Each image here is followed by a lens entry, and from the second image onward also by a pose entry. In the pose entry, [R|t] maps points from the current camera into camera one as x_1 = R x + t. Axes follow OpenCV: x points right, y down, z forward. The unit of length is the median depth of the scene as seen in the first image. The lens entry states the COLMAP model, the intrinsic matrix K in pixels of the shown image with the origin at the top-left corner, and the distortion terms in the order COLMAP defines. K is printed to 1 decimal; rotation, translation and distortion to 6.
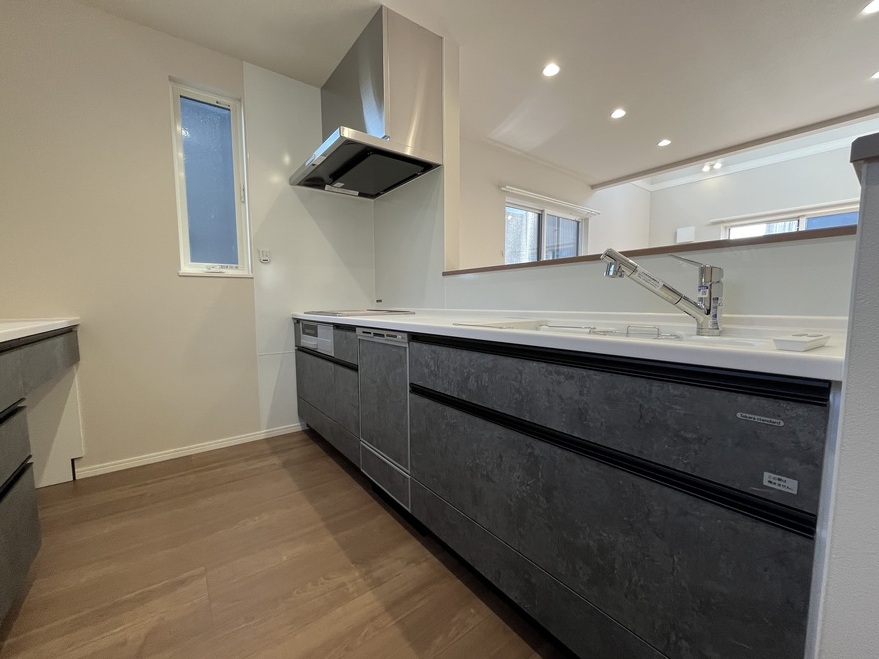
lens RADIAL K [[354.8, 0, 439.3], [0, 354.8, 332.8], [0, 0, 1]] dist [-0.000417, 0.000211]
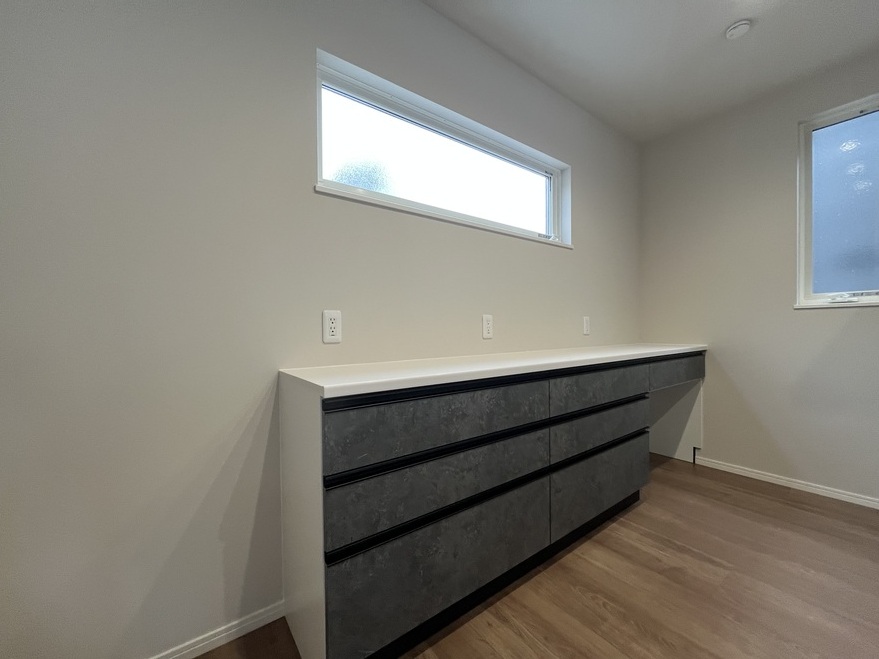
lens RADIAL K [[354.8, 0, 439.3], [0, 354.8, 332.8], [0, 0, 1]] dist [-0.000417, 0.000211]
pose [[-0.004323, 0.019079, -0.999809, 0.336044], [-0.077665, 0.996792, 0.019358, -0.036290], [0.996970, 0.077734, -0.002827, -0.016524]]
